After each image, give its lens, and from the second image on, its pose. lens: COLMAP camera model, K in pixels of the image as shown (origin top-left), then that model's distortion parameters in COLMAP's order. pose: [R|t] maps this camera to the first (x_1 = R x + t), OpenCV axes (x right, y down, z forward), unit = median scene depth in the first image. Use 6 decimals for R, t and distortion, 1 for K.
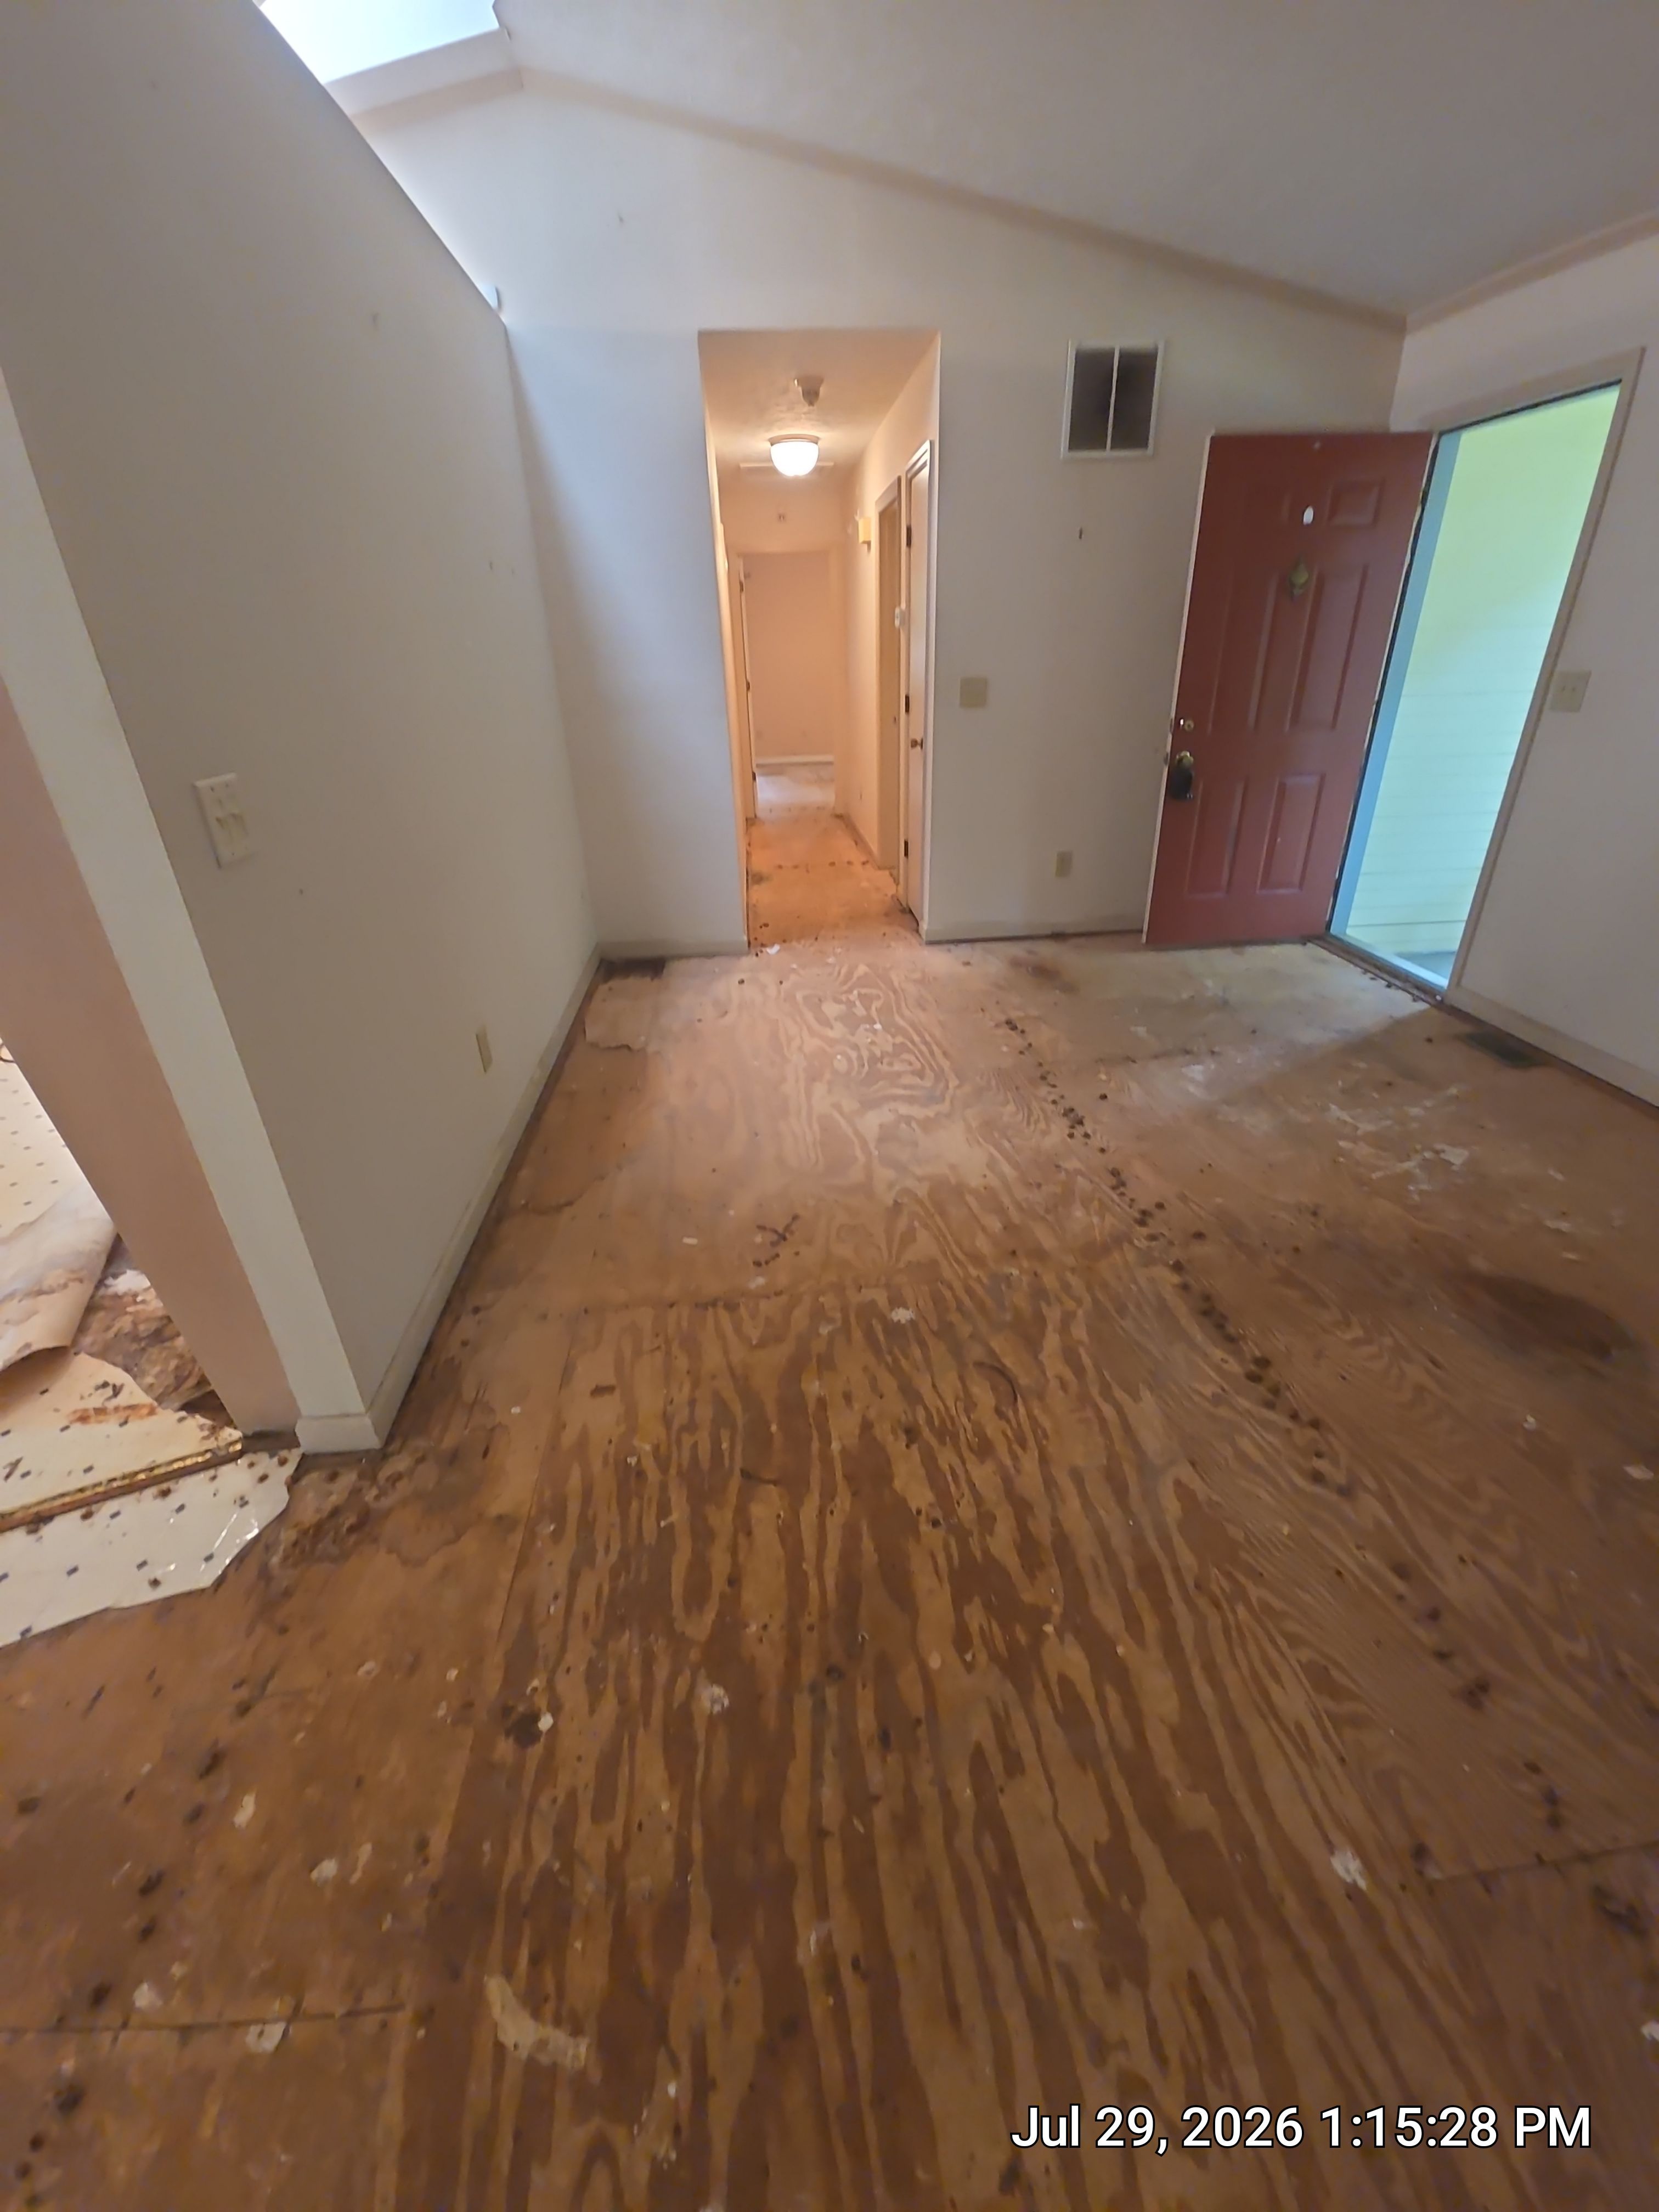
lens RADIAL K [[895.2, 0, 840.9], [0, 895.2, 1105.8], [0, 0, 1]] dist [0.006210, -0.004604]
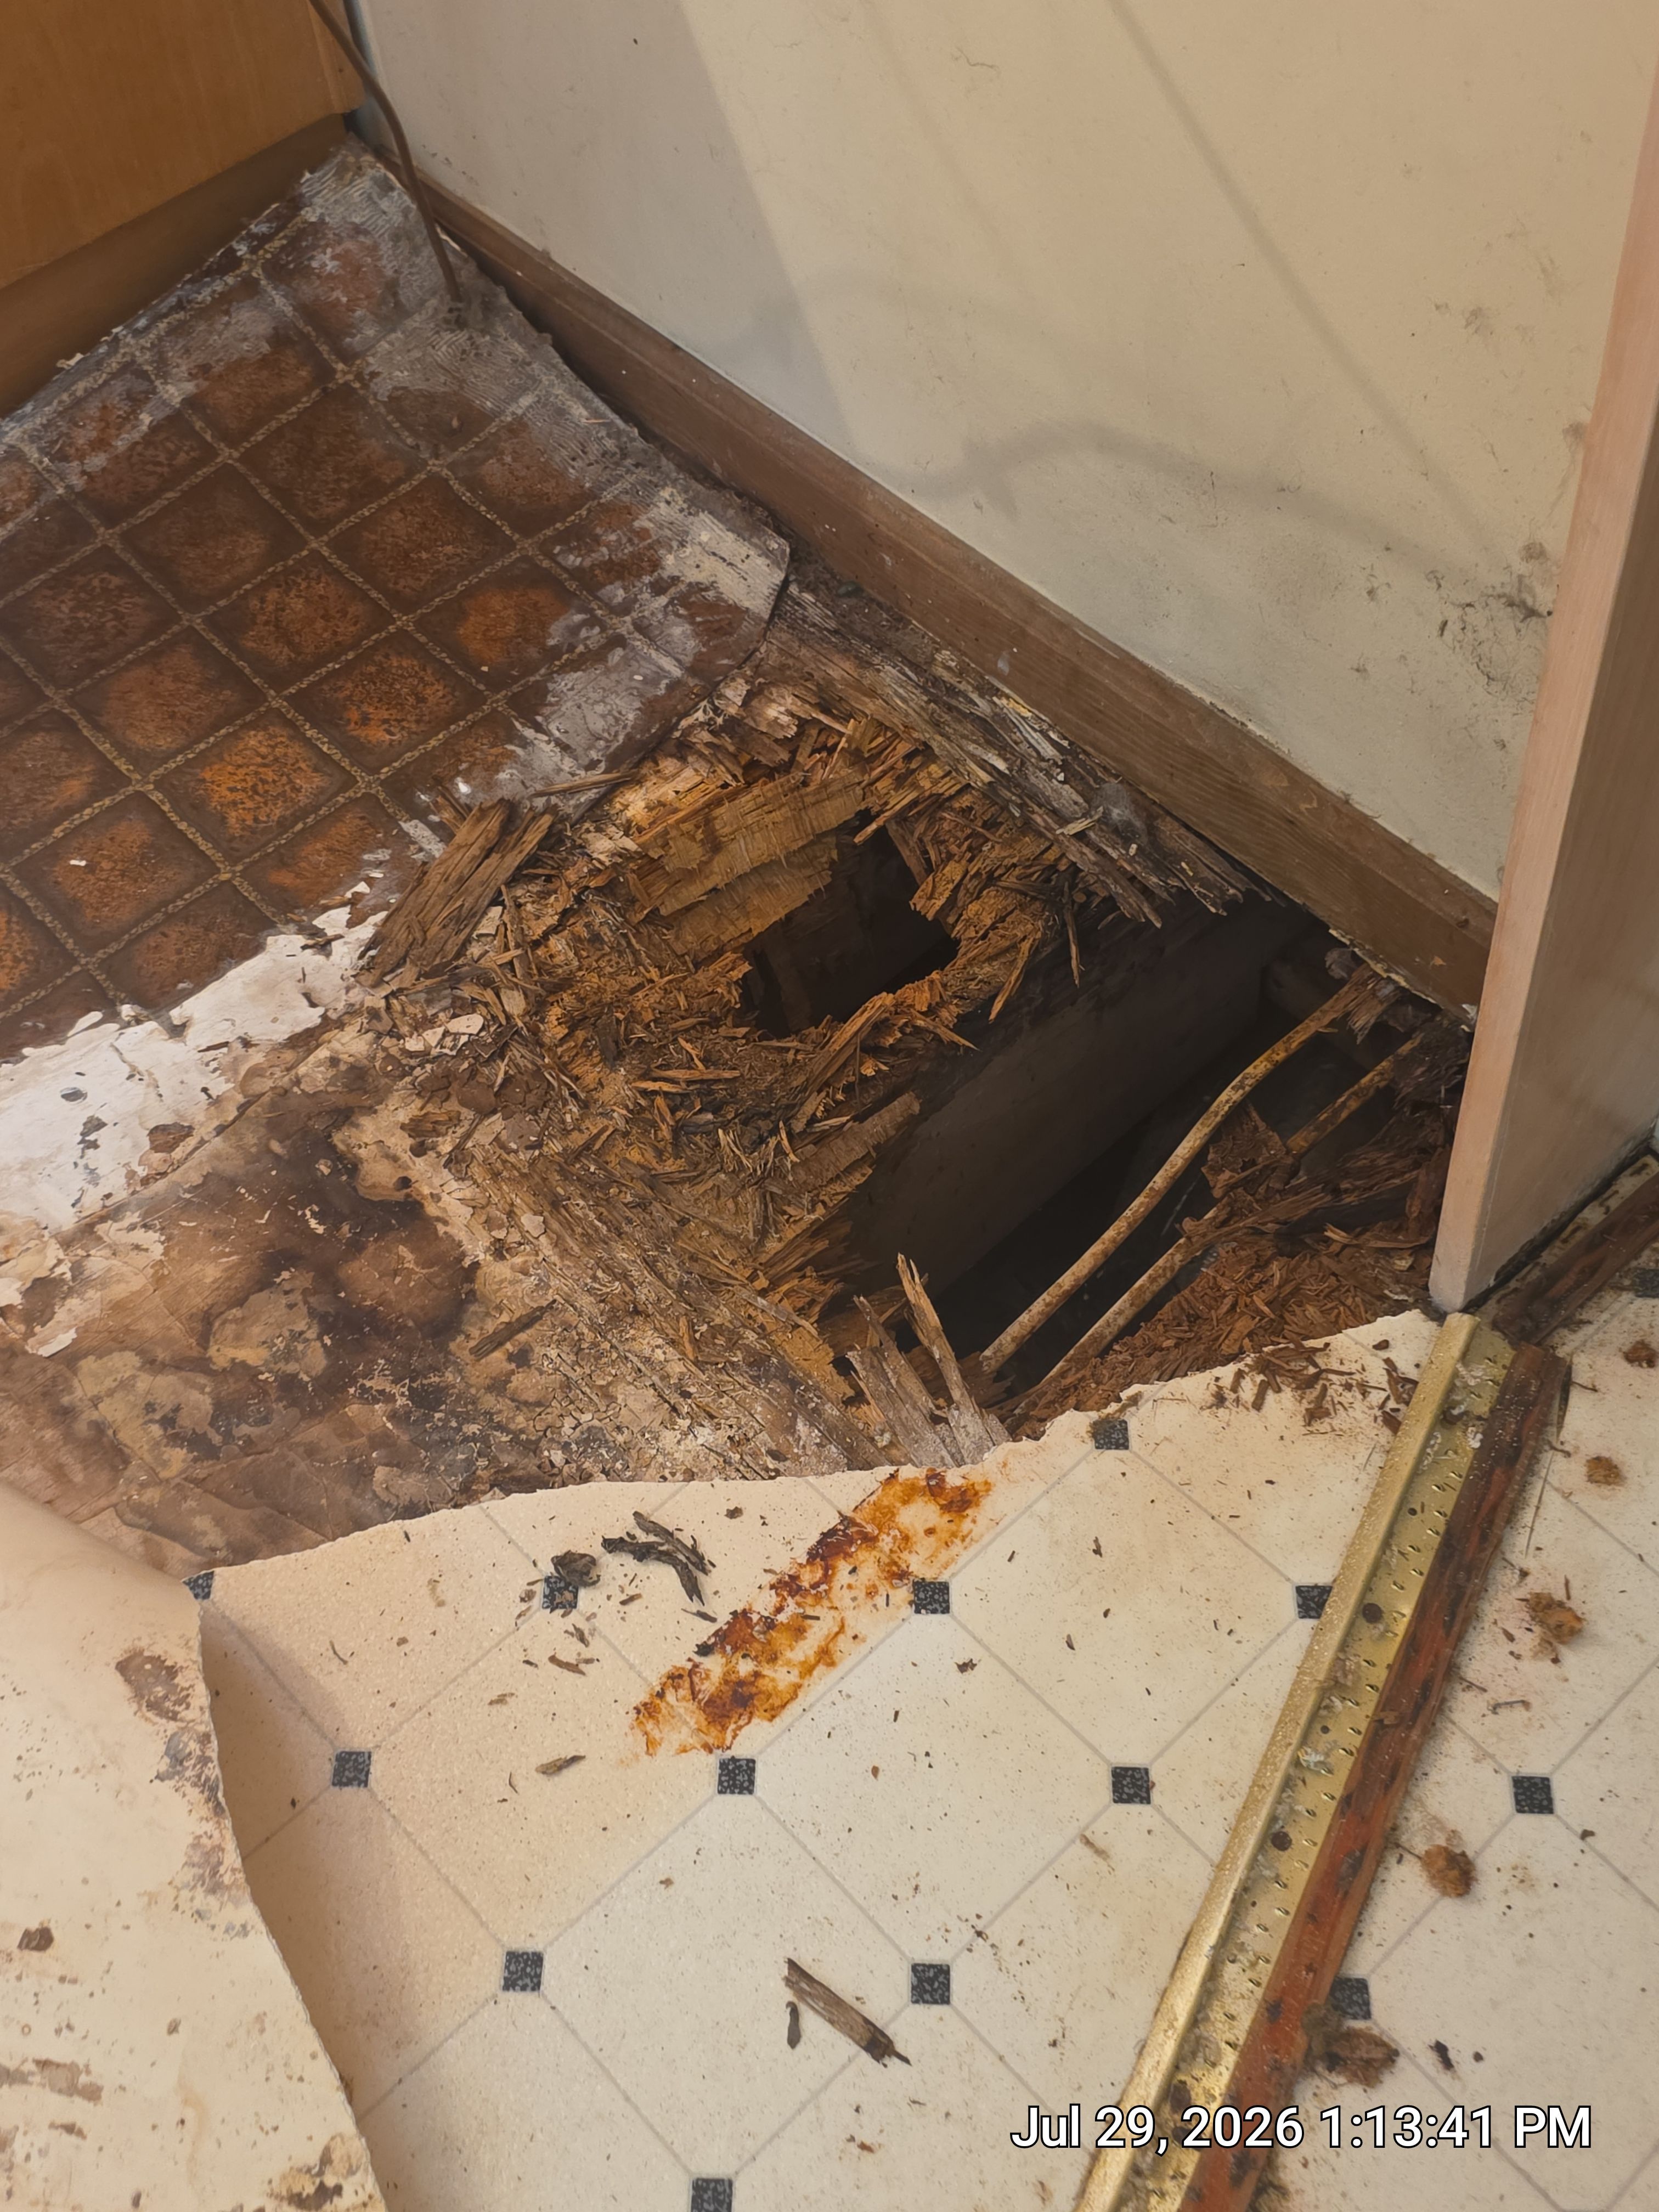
lens RADIAL K [[2294.1, 0, 827.5], [0, 2294.1, 1111.4], [0, 0, 1]] dist [0.068010, 0.000000]
pose [[0.796232, -0.513827, 0.319369, -0.901139], [0.312097, 0.801084, 0.510745, -0.024245], [-0.518276, -0.306997, 0.798212, 0.589770]]
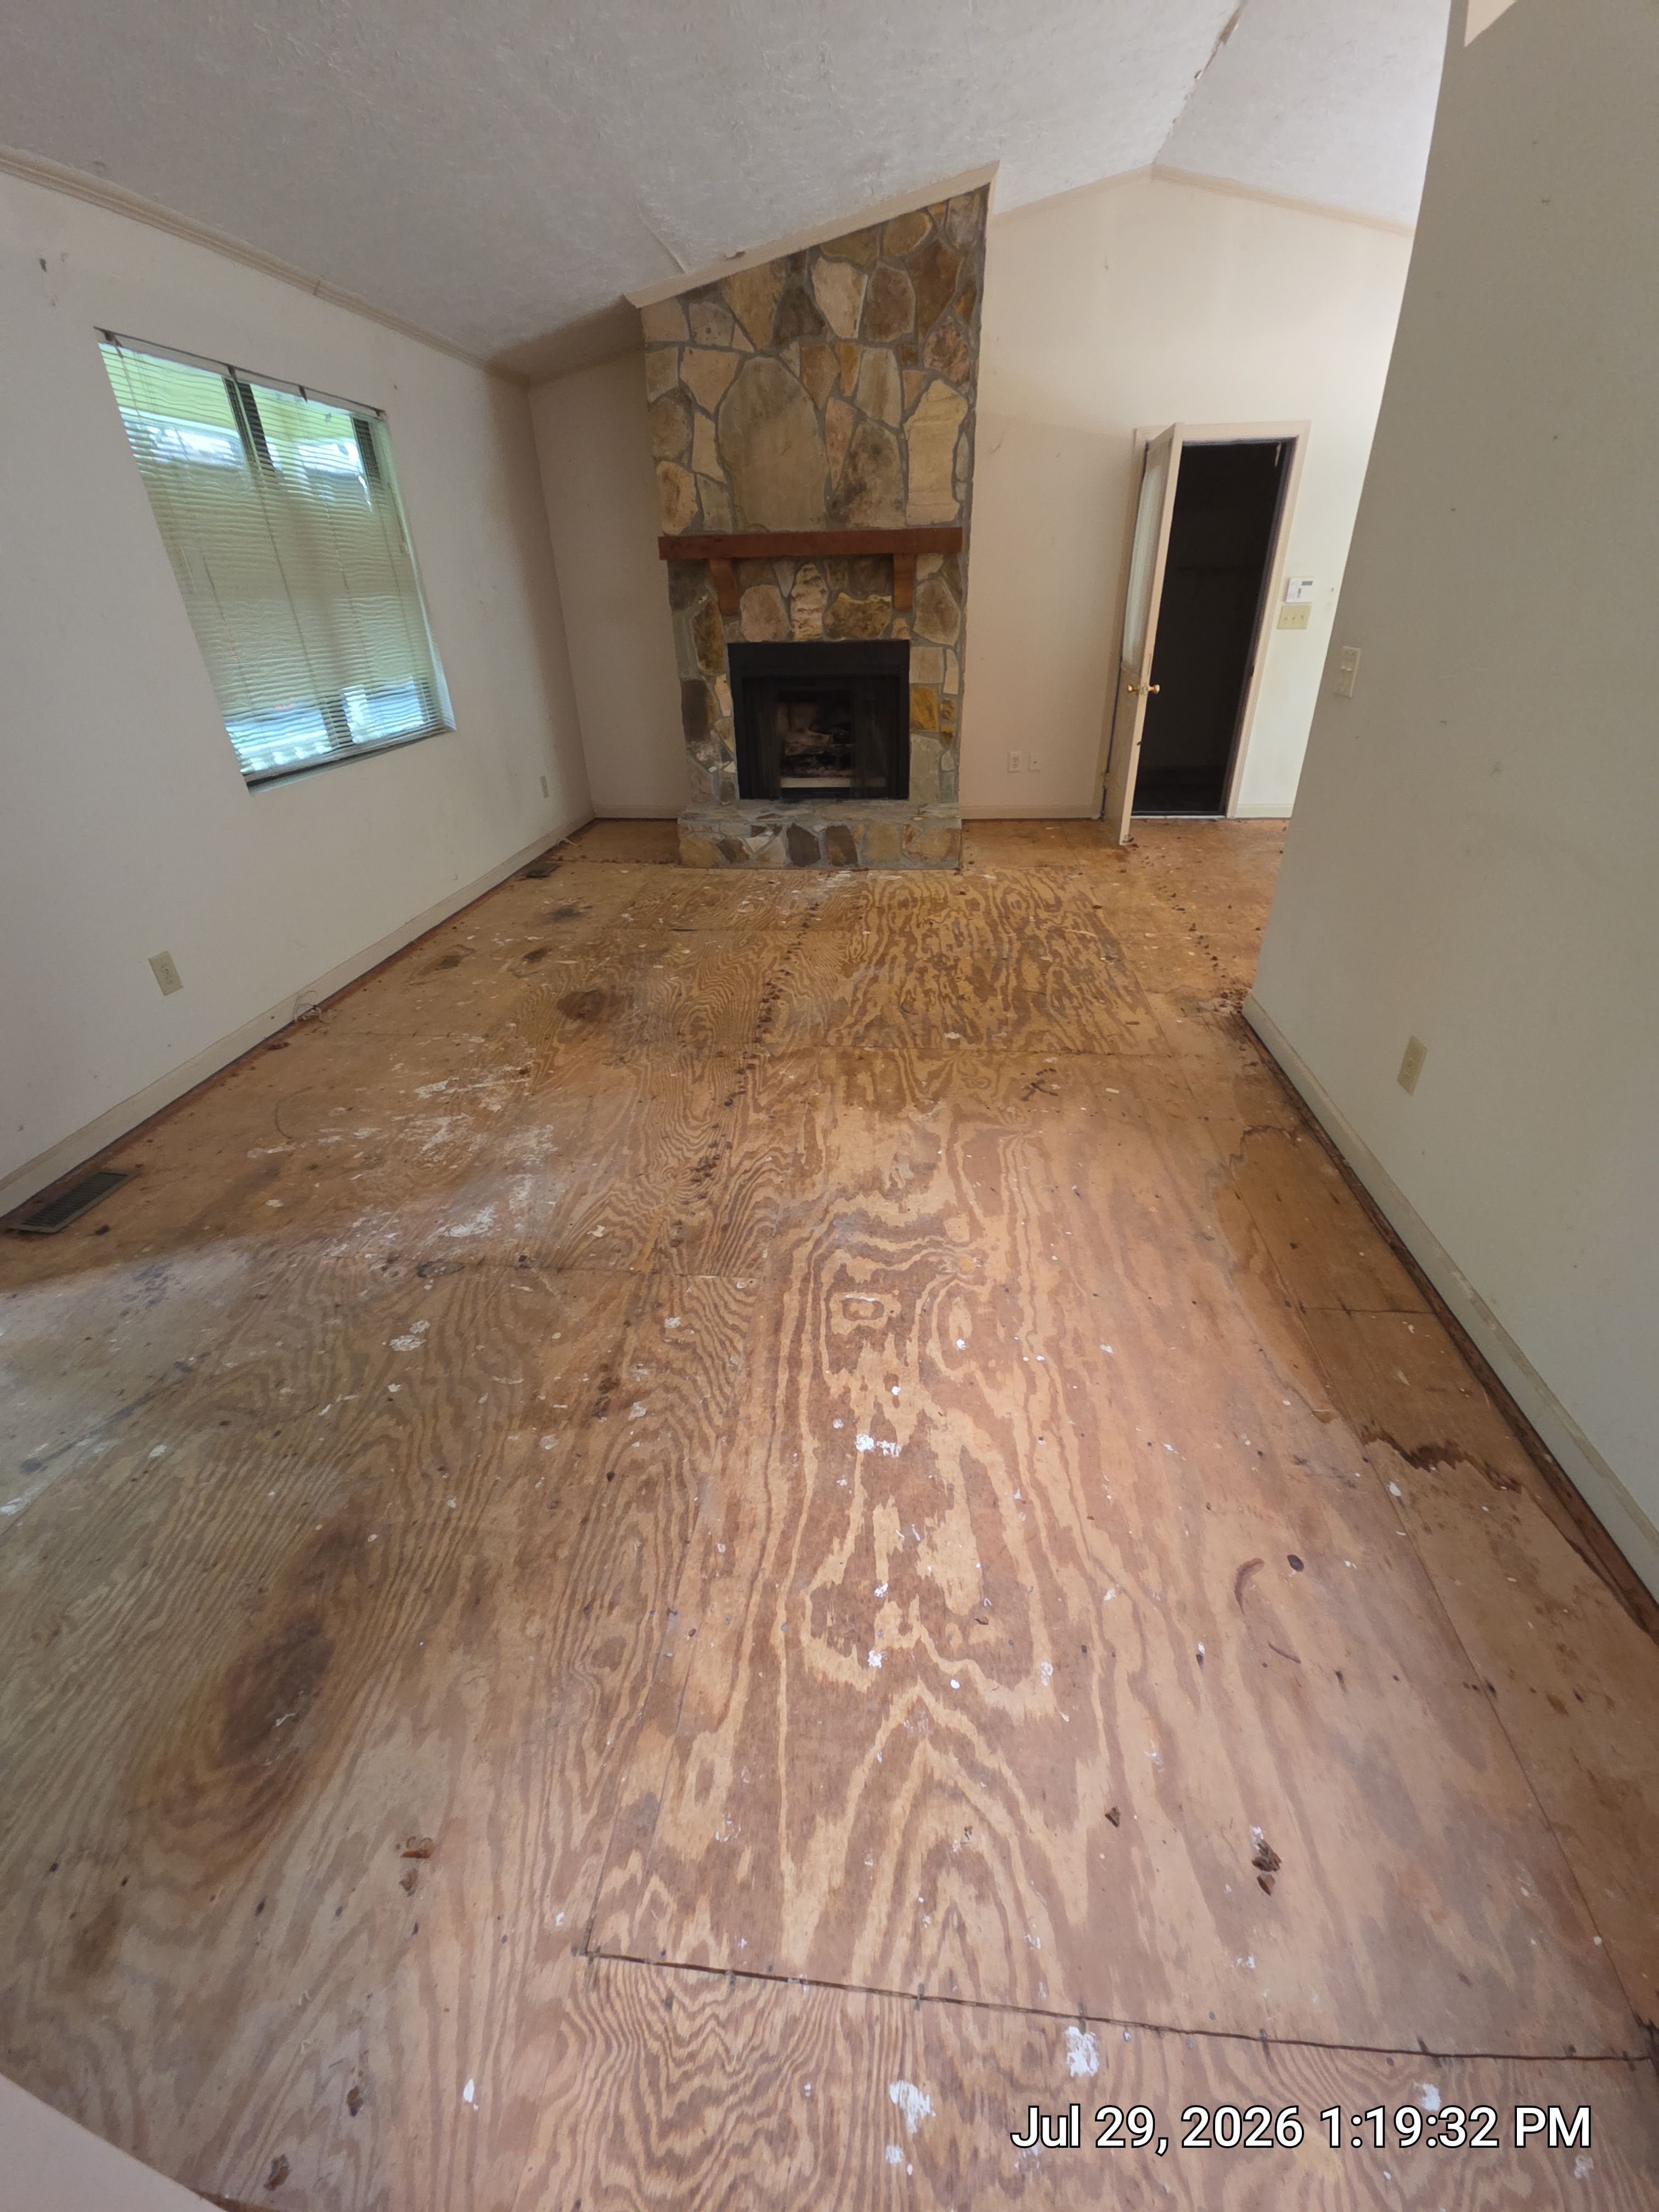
lens RADIAL K [[895.2, 0, 853.0], [0, 895.2, 1110.1], [0, 0, 1]] dist [0.006210, -0.004604]
pose [[-0.982084, -0.051285, 0.181330, -0.055038], [0.125368, 0.540599, 0.831887, -1.097576], [-0.140690, 0.839716, -0.524484, 2.111382]]
